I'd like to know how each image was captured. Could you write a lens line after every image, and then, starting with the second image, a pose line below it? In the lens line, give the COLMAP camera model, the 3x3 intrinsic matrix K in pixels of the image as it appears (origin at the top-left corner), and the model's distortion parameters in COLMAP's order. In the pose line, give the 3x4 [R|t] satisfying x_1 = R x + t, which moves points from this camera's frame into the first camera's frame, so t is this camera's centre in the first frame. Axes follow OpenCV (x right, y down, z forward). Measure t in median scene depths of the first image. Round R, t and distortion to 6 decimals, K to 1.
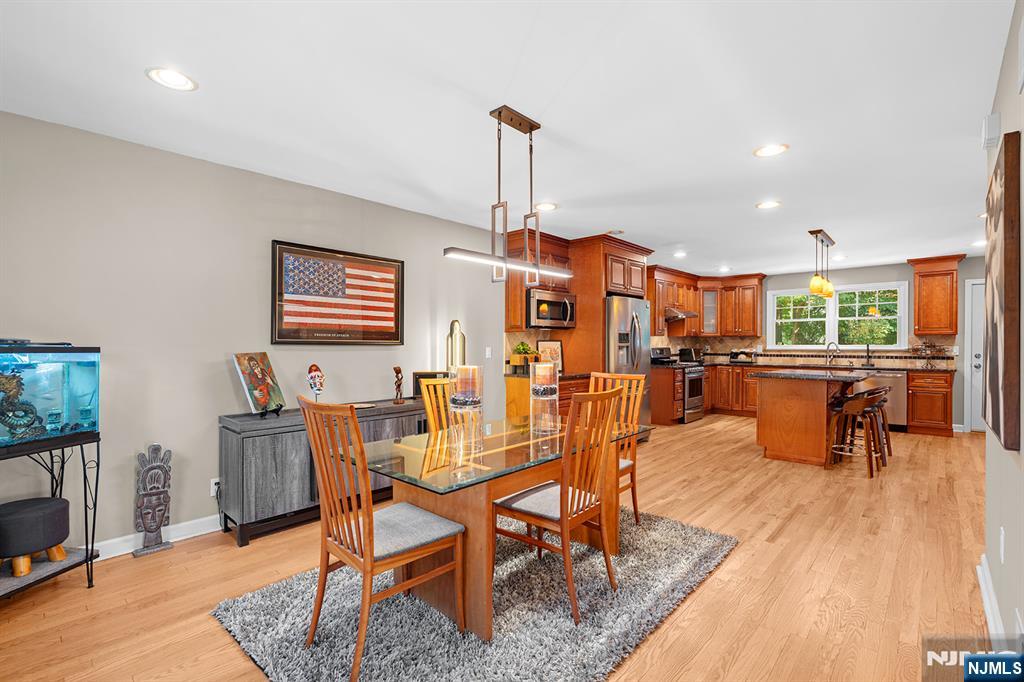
lens RADIAL K [[460.3, 0, 508.7], [0, 460.3, 347.4], [0, 0, 1]] dist [-0.001966, 0.000102]
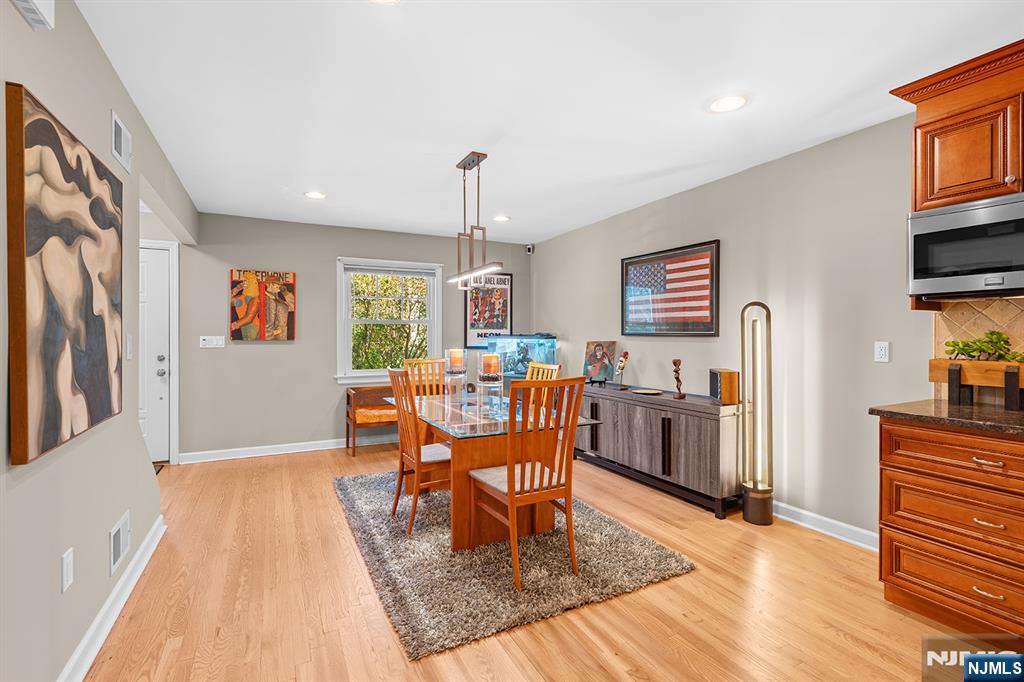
lens RADIAL K [[467.7, 0, 511.2], [0, 467.7, 336.1], [0, 0, 1]] dist [-0.001030, -0.000145]
pose [[-0.338076, -0.000893, -0.941119, 0.912054], [-0.010267, 0.999944, 0.002739, -0.005695], [0.941063, 0.010588, -0.338066, 1.168837]]
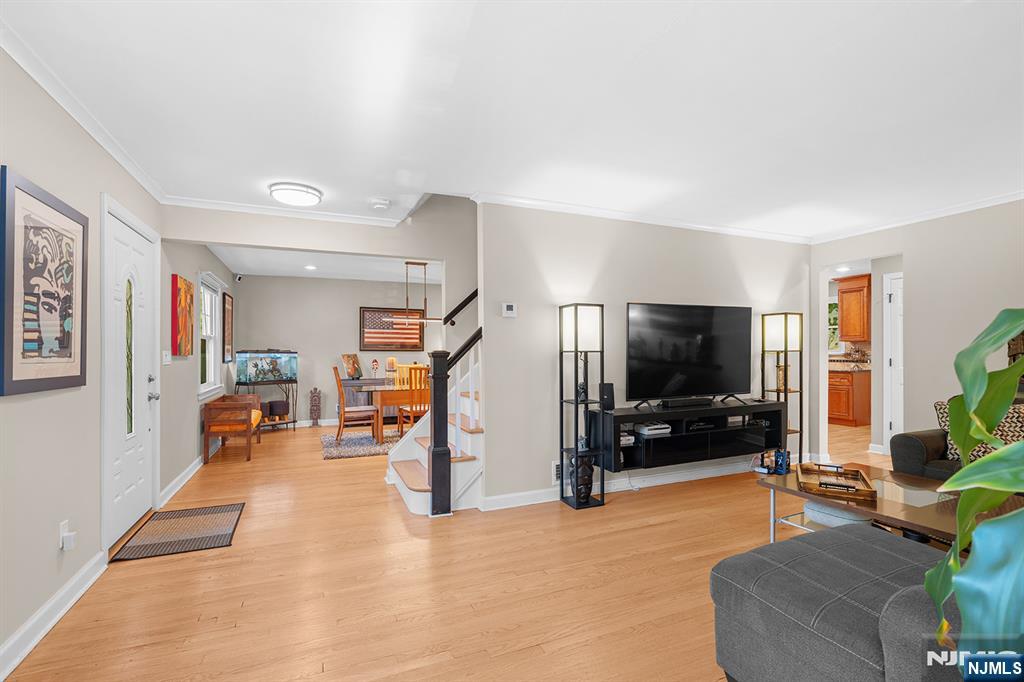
lens RADIAL K [[460.3, 0, 508.7], [0, 460.3, 347.4], [0, 0, 1]] dist [-0.001966, 0.000102]
pose [[0.914964, -0.006506, -0.403484, 1.158195], [-0.000268, 0.999860, -0.016730, 0.015388], [0.403536, 0.015415, 0.914834, -0.870835]]
